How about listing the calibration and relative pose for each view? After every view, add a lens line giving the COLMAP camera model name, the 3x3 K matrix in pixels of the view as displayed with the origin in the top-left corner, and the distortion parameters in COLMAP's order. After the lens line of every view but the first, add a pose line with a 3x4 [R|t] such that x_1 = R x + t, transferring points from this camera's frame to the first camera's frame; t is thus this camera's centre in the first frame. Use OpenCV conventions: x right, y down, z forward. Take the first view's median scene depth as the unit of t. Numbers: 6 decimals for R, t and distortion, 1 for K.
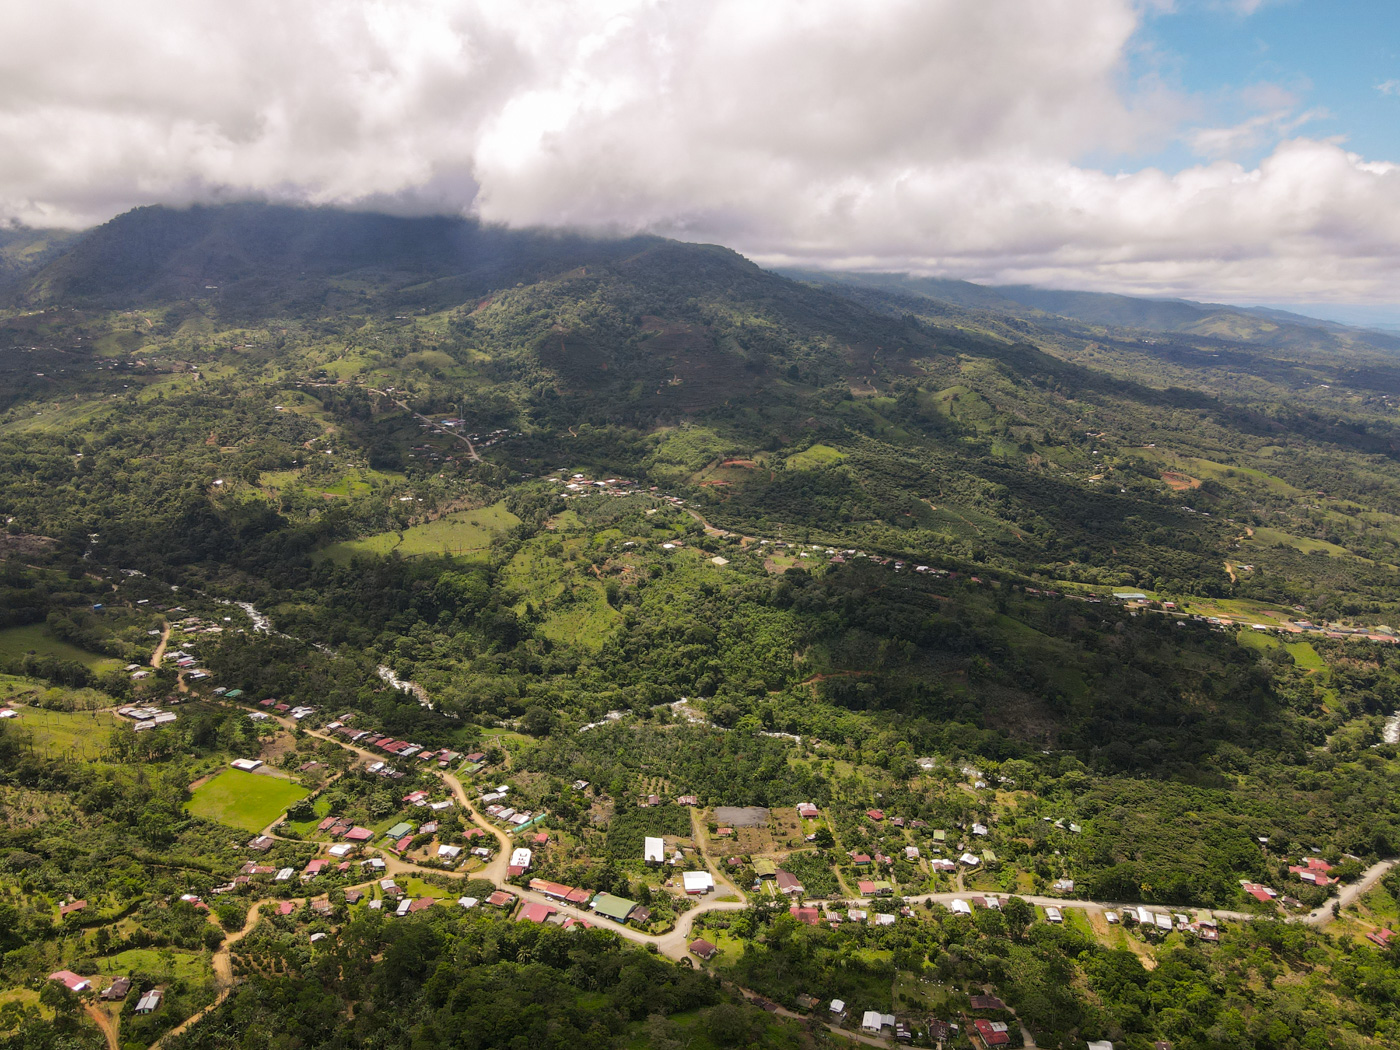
lens RADIAL K [[1028.8, 0, 700.0], [0, 1028.8, 525.0], [0, 0, 1]] dist [-0.000060, 0.028742]
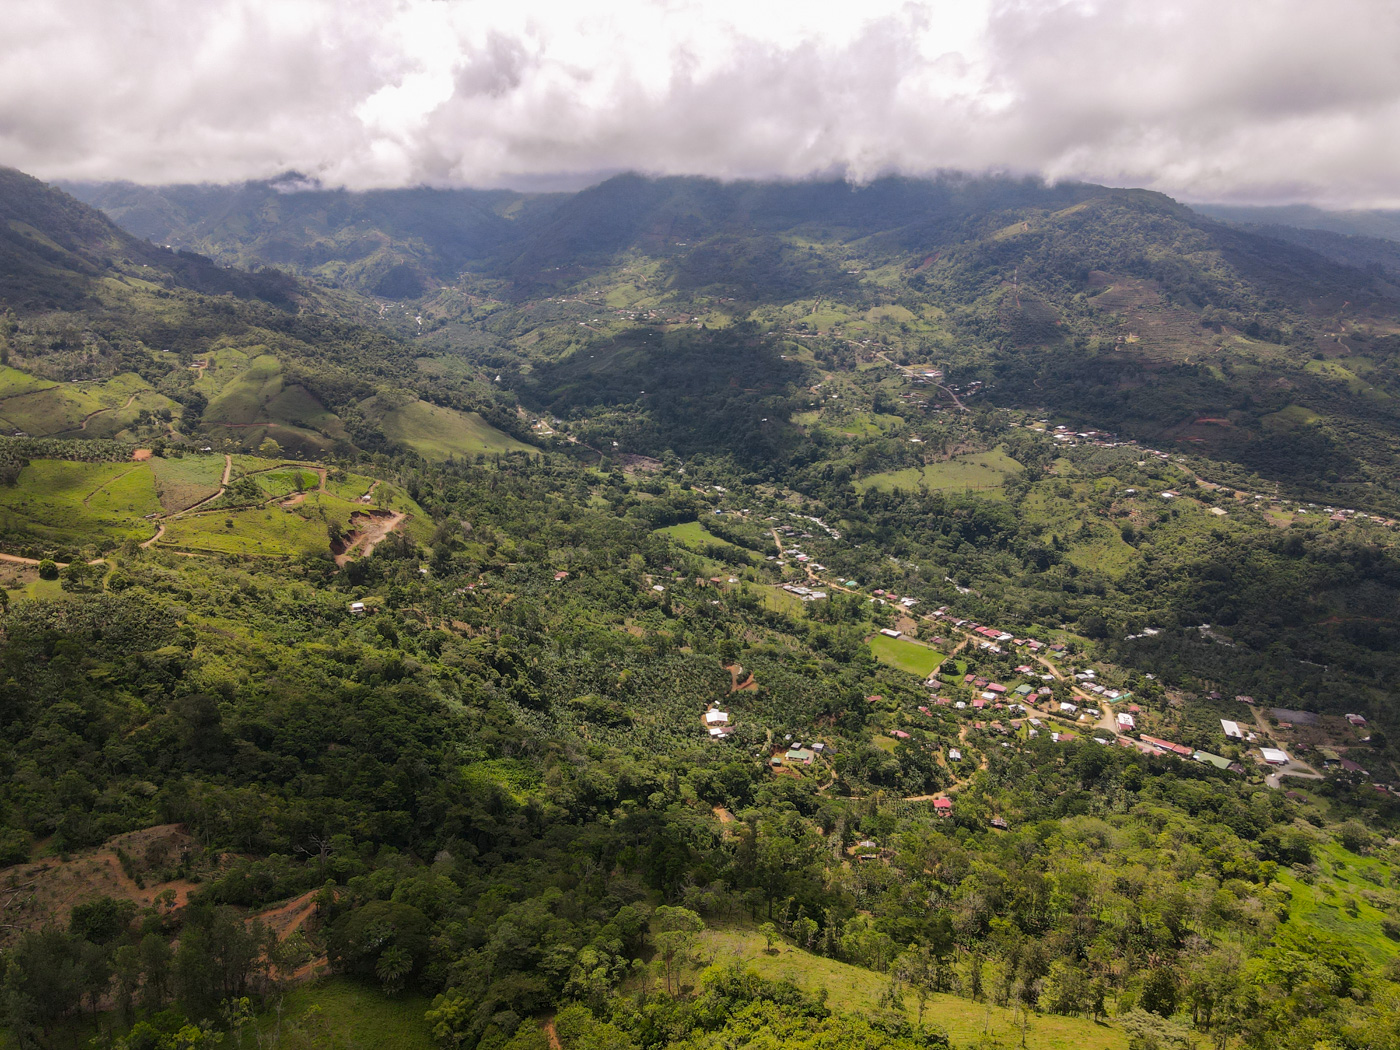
lens RADIAL K [[1028.8, 0, 700.0], [0, 1028.8, 525.0], [0, 0, 1]] dist [-0.000060, 0.028742]
pose [[0.946990, 0.075516, -0.312262, -0.182583], [-0.056399, 0.995964, 0.069818, 0.003600], [0.316274, -0.048506, 0.947427, -0.271730]]
